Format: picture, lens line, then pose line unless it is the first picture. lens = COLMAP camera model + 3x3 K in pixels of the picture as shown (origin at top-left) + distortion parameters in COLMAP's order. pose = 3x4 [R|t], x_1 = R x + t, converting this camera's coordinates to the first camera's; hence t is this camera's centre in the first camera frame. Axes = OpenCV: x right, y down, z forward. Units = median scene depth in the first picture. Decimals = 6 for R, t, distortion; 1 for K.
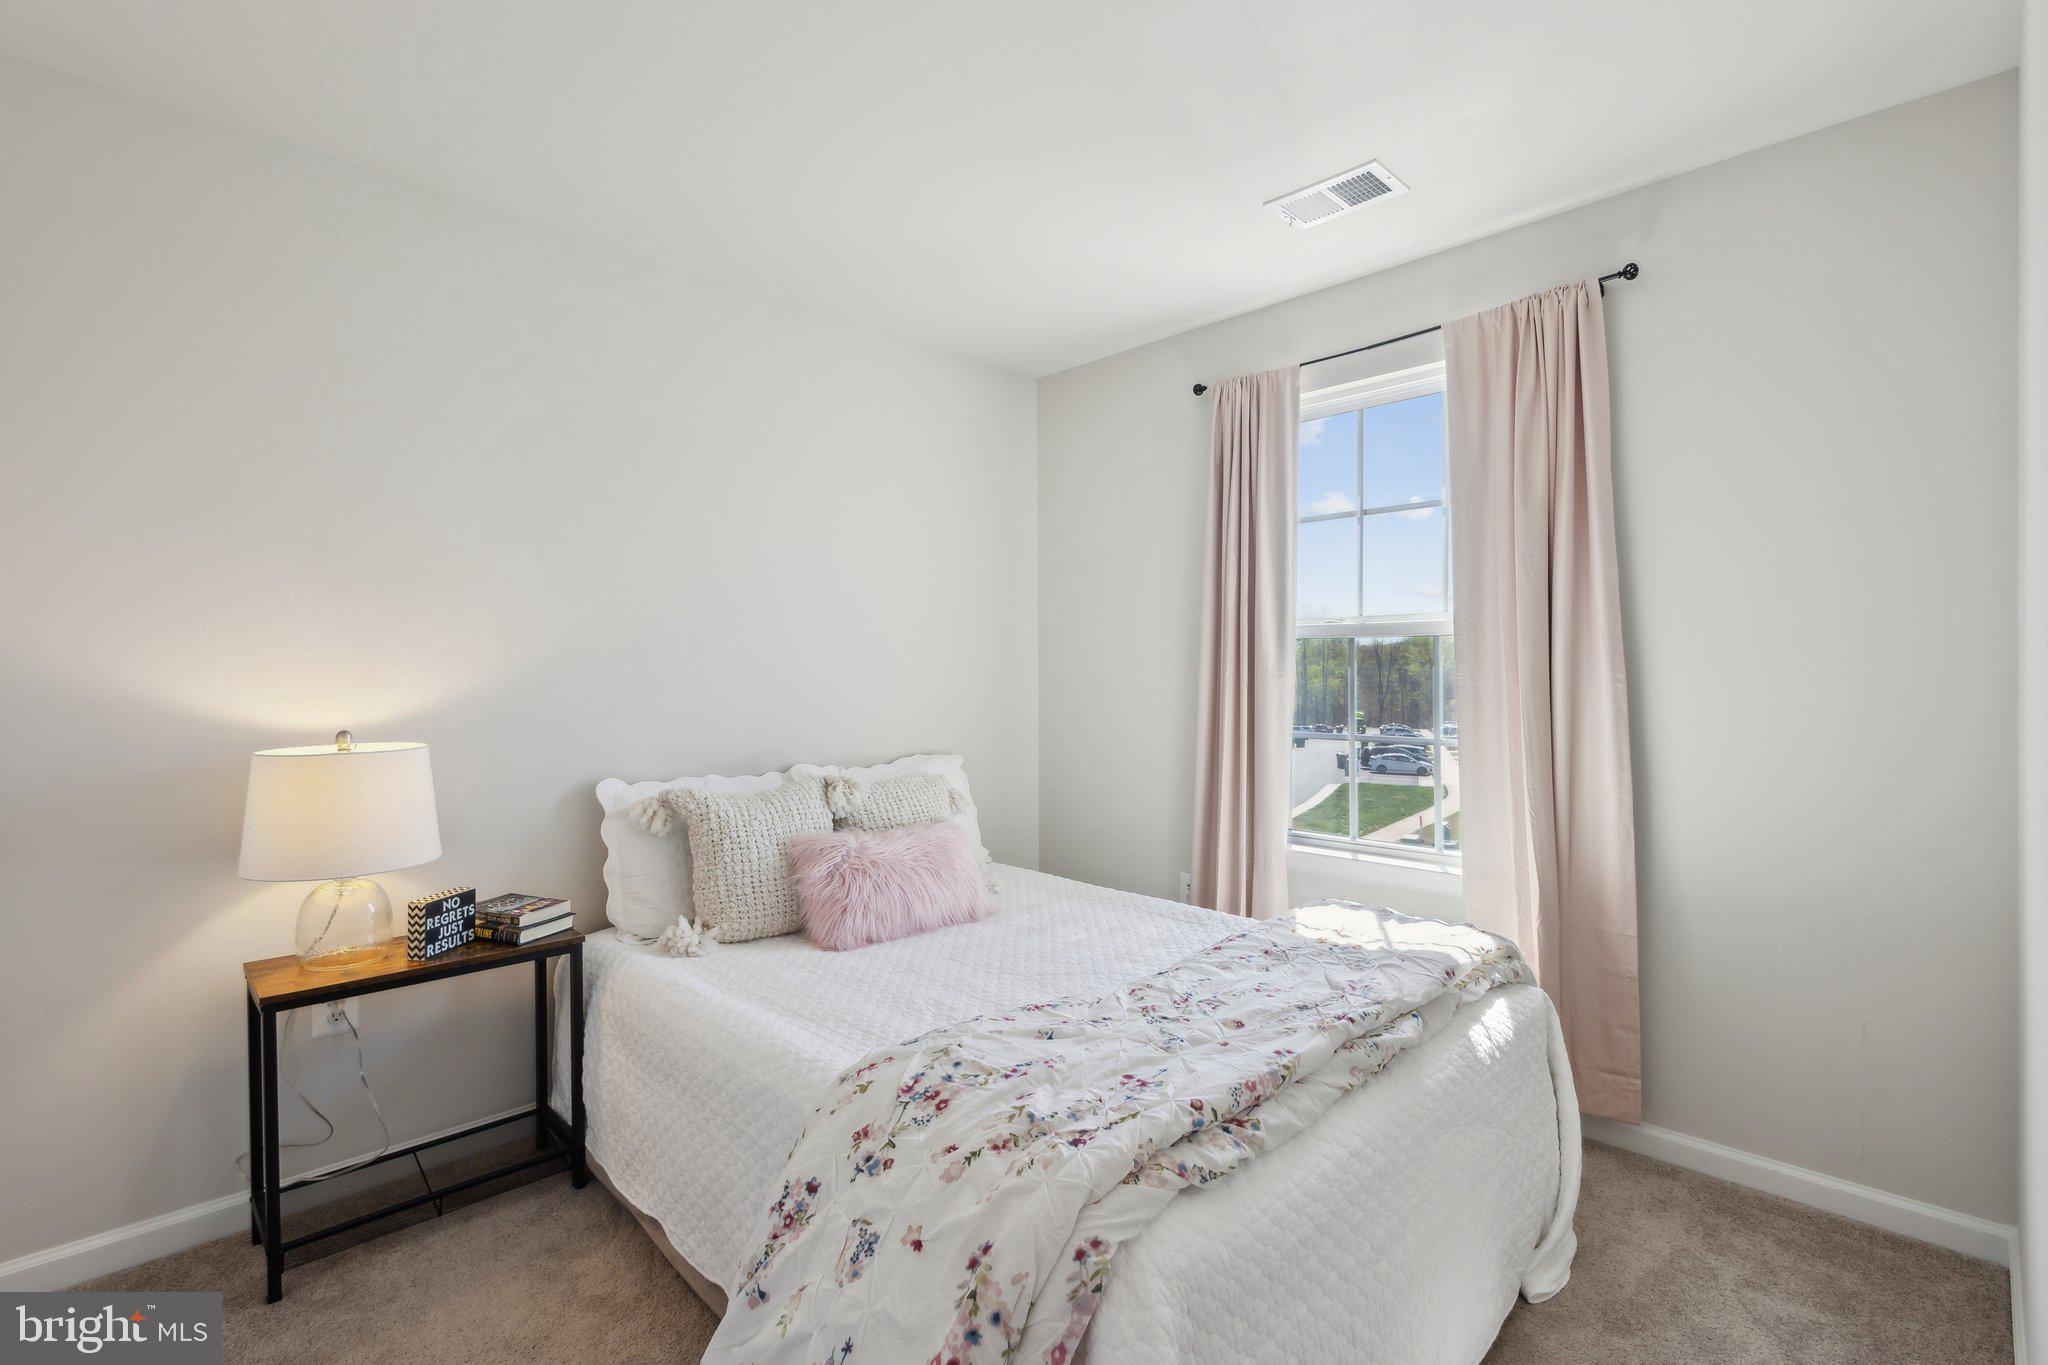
lens RADIAL K [[950.1, 0, 1021.9], [0, 950.1, 673.9], [0, 0, 1]] dist [0.029781, -0.009754]
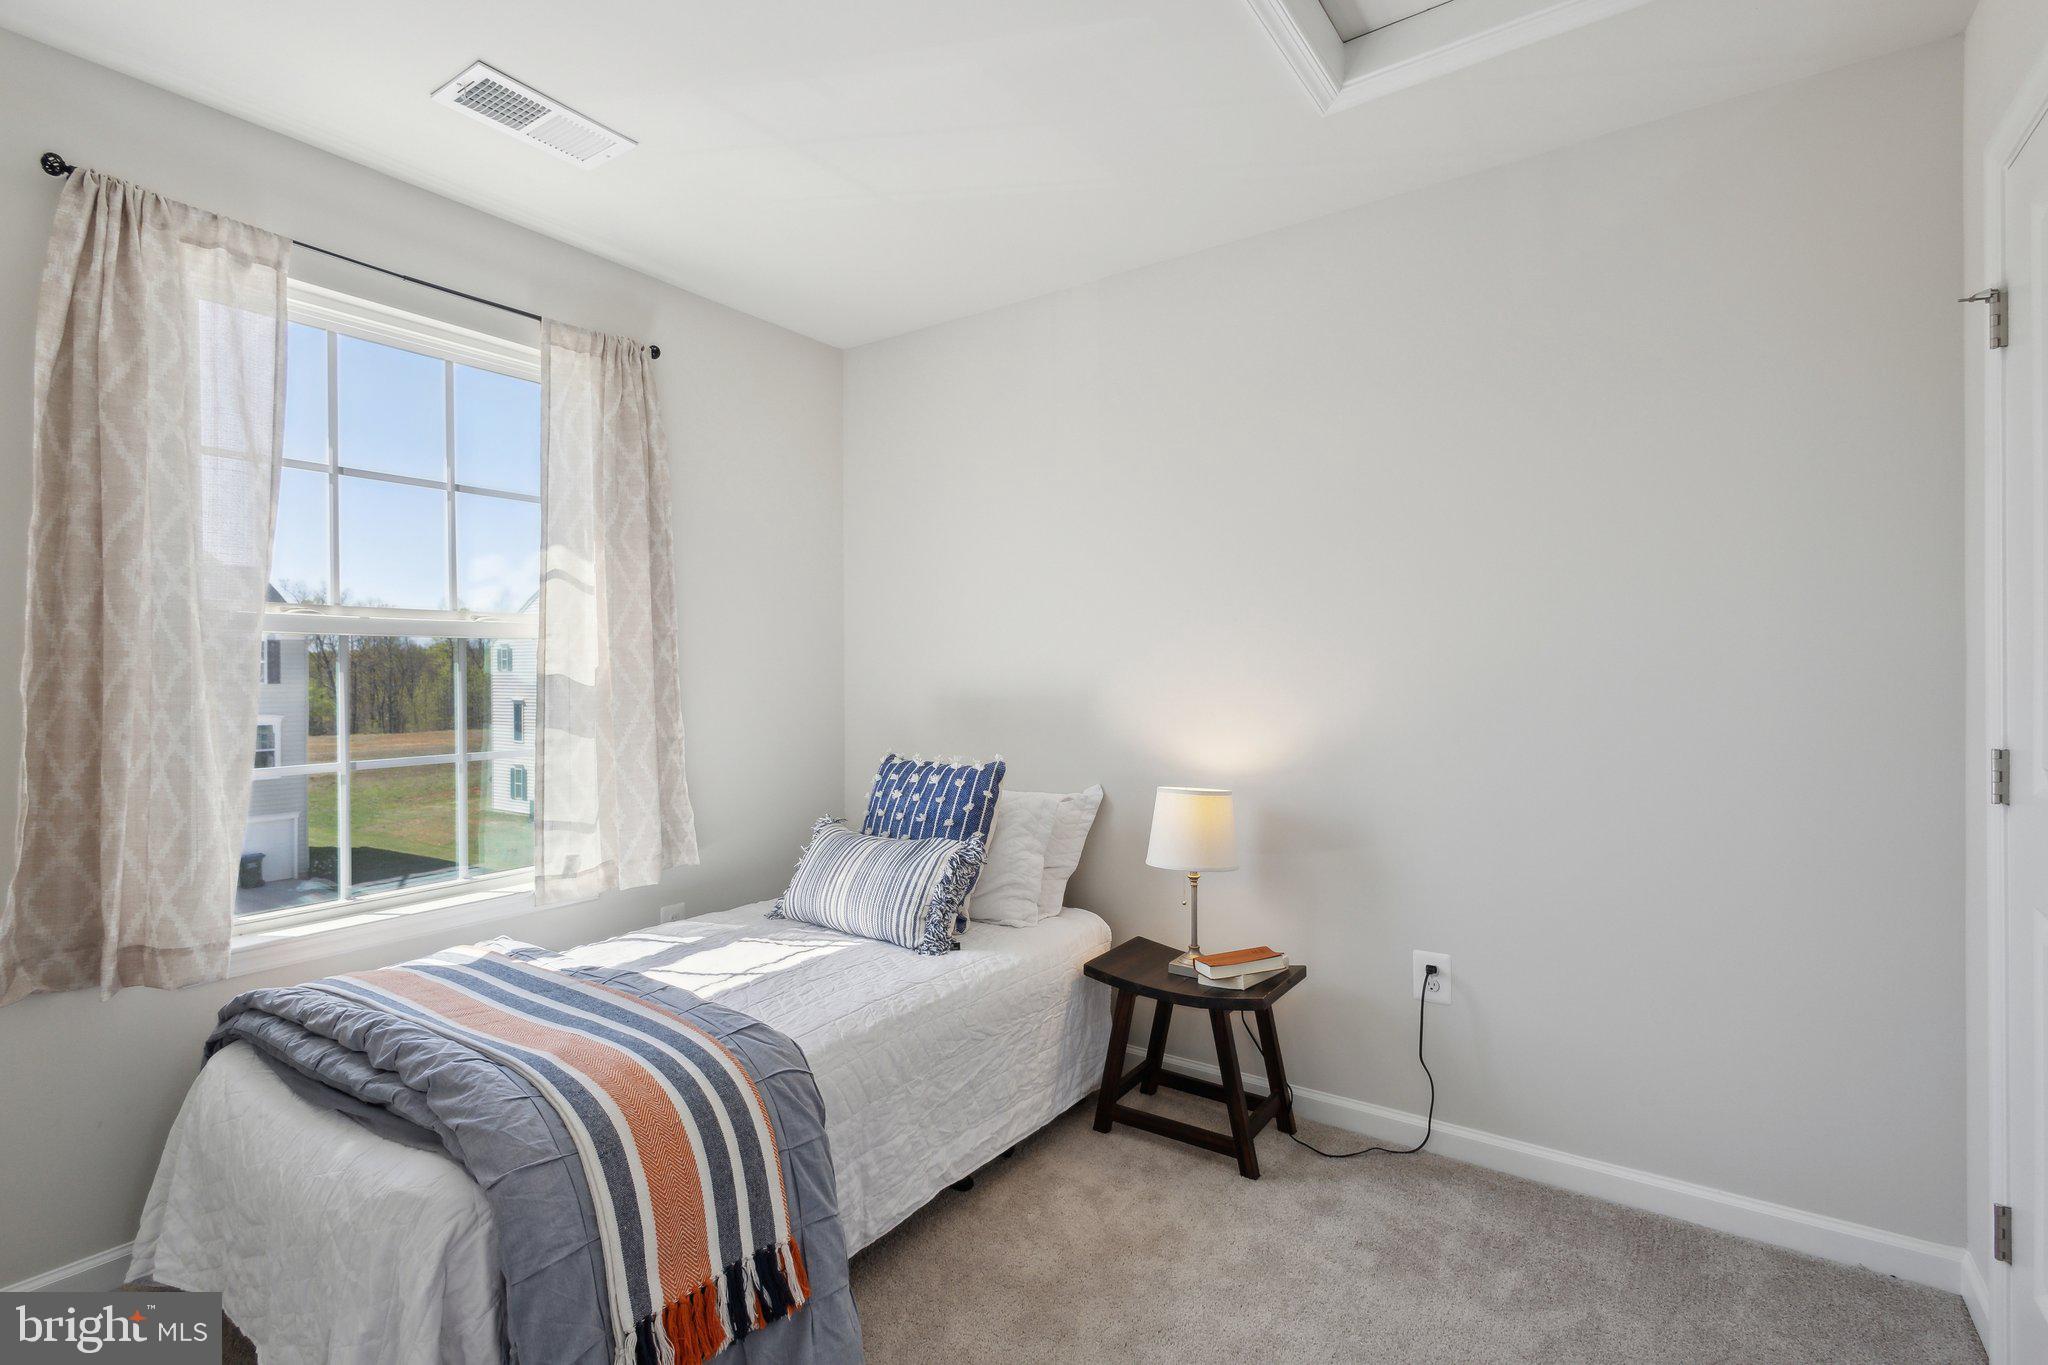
lens RADIAL K [[950.1, 0, 1021.9], [0, 950.1, 673.9], [0, 0, 1]] dist [0.029781, -0.009754]
pose [[-0.174211, -0.007762, 0.984678, -0.503216], [0.000074, 0.999969, 0.007895, -0.012010], [-0.984708, 0.001449, -0.174205, 0.600331]]
